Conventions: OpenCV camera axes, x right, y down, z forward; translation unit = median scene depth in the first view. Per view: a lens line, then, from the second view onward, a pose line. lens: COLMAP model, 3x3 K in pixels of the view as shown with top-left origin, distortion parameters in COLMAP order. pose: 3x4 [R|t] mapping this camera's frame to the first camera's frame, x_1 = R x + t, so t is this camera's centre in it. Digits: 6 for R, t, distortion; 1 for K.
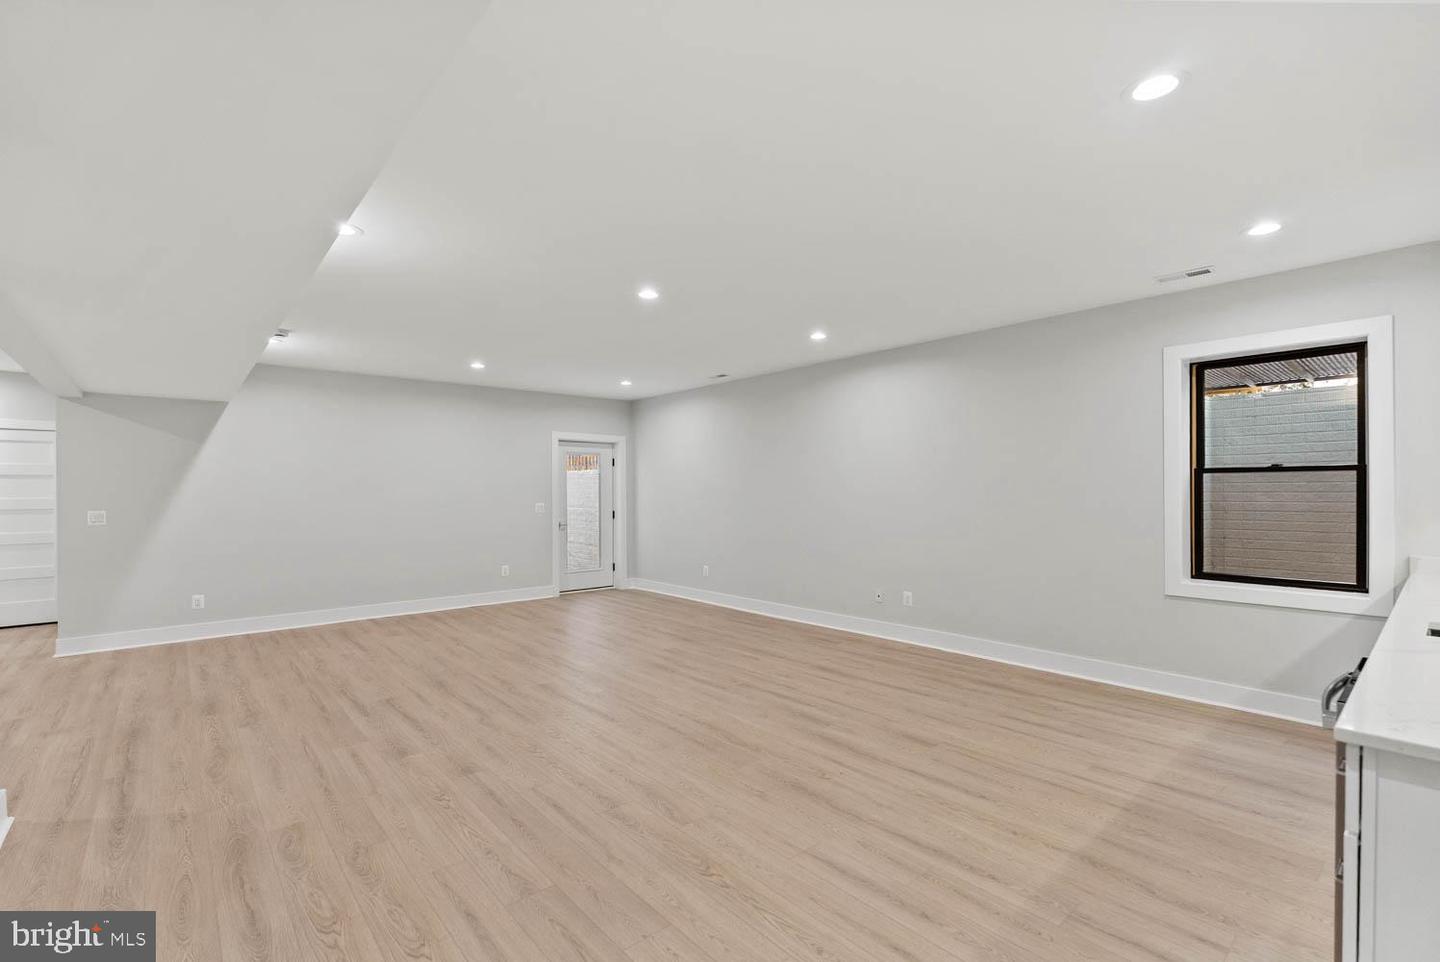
lens RADIAL K [[638.9, 0, 721.9], [0, 638.9, 489.7], [0, 0, 1]] dist [-0.003367, 0.000306]
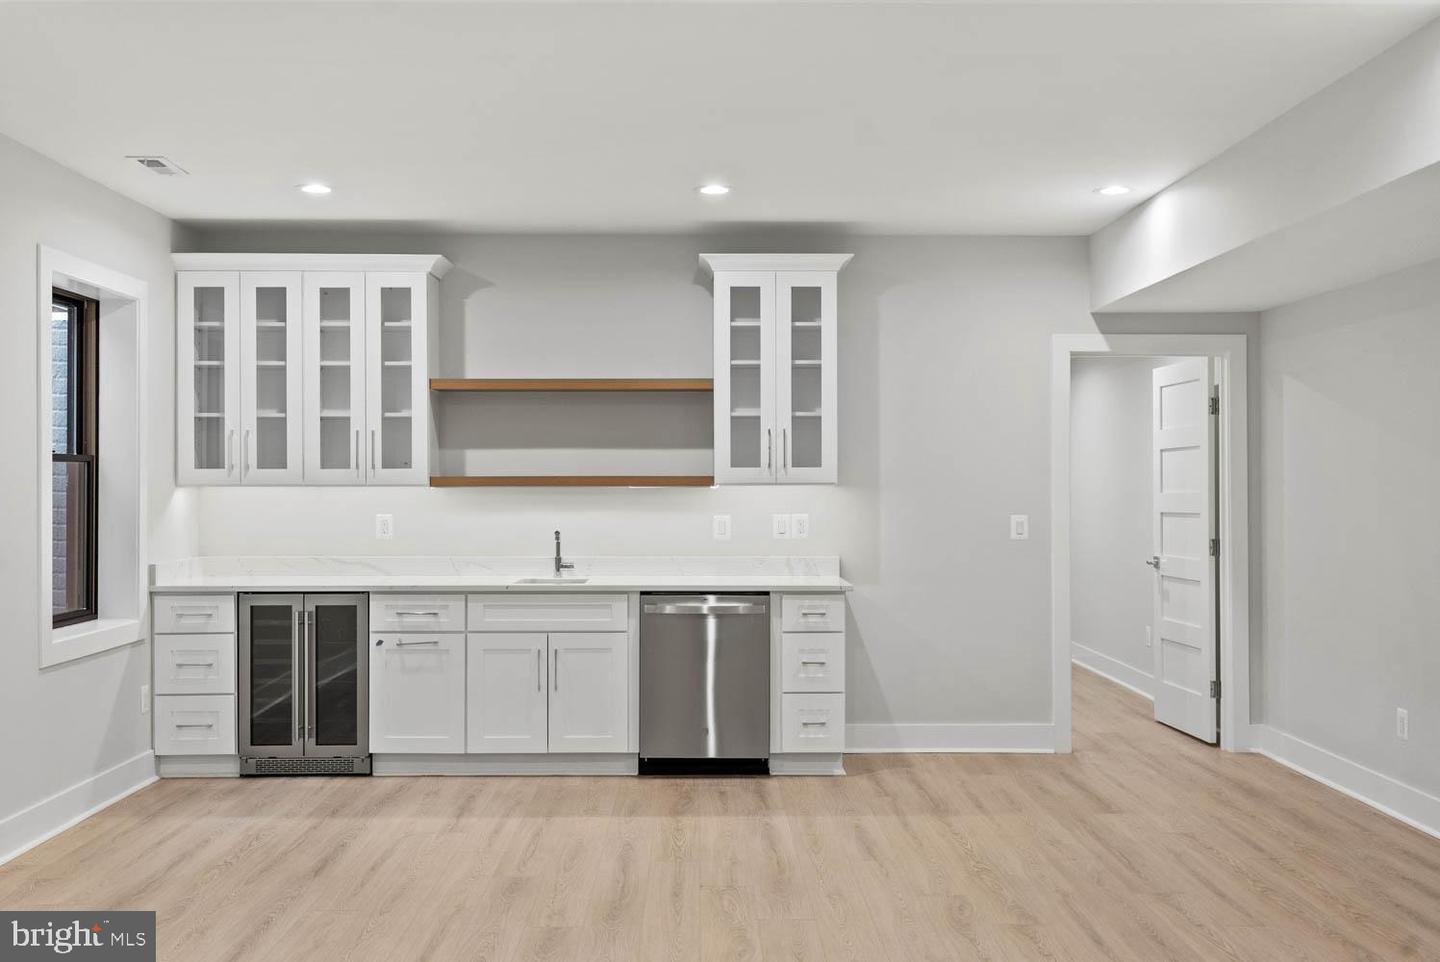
lens RADIAL K [[1502.6, 0, 720.1], [0, 1502.6, 475.6], [0, 0, 1]] dist [0.010733, 0.000000]
pose [[-0.763151, 0.011058, 0.646126, -0.749591], [0.005615, 0.999929, -0.010481, 0.008790], [-0.646196, -0.004370, -0.763159, 1.837272]]
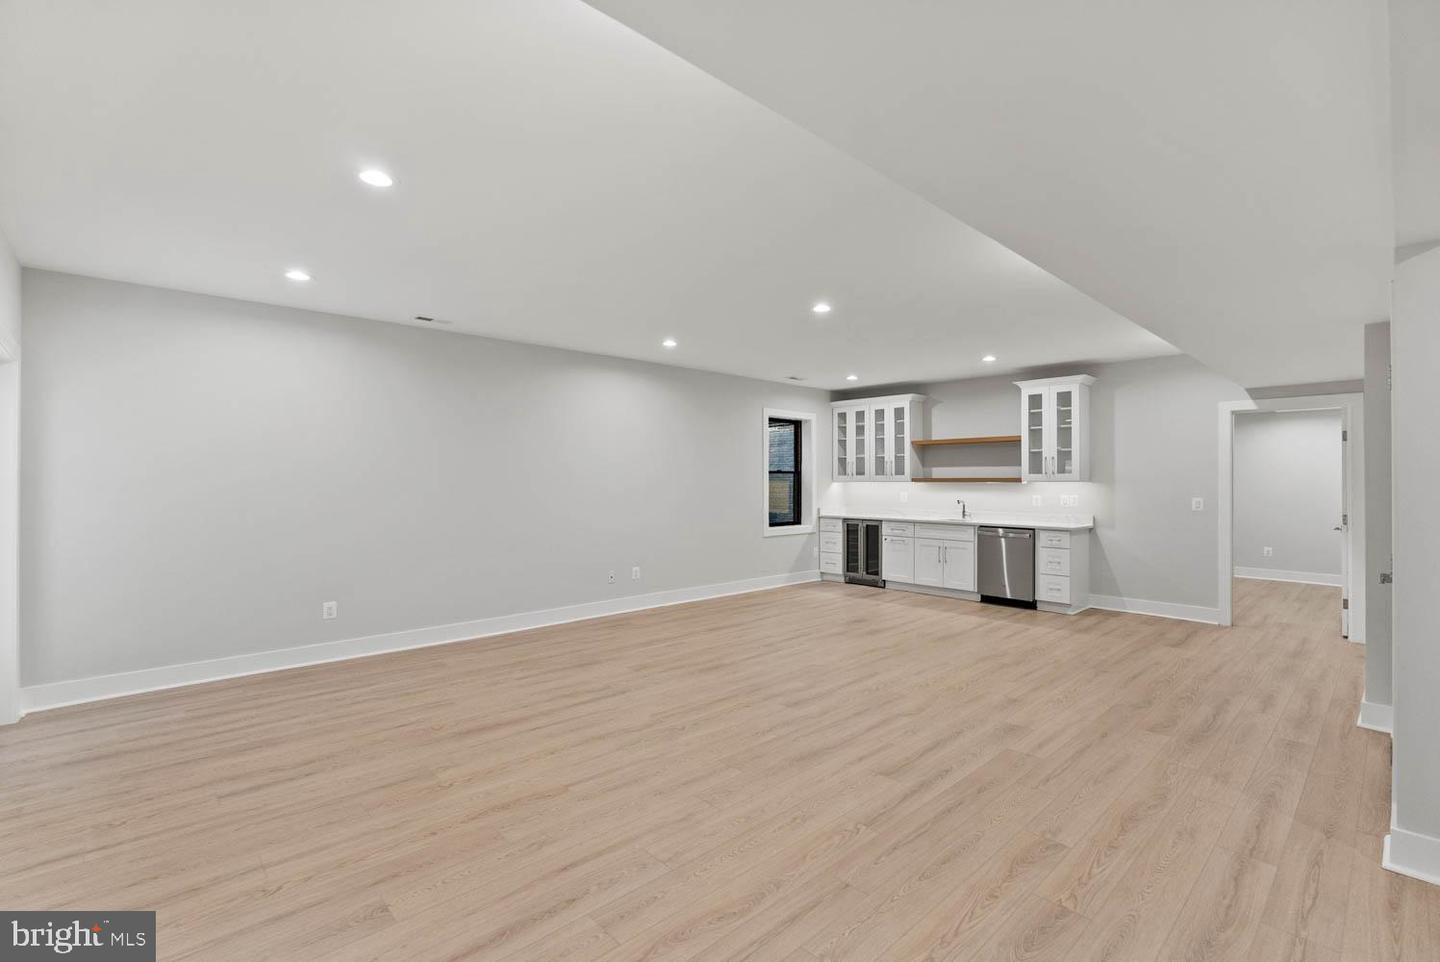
lens RADIAL K [[638.9, 0, 721.0], [0, 638.9, 475.5], [0, 0, 1]] dist [-0.003367, 0.000306]
pose [[-0.036933, 0.014724, 0.999209, -1.347604], [-0.001442, 0.999890, -0.014788, 0.011674], [-0.999317, -0.001987, -0.036908, 1.331174]]
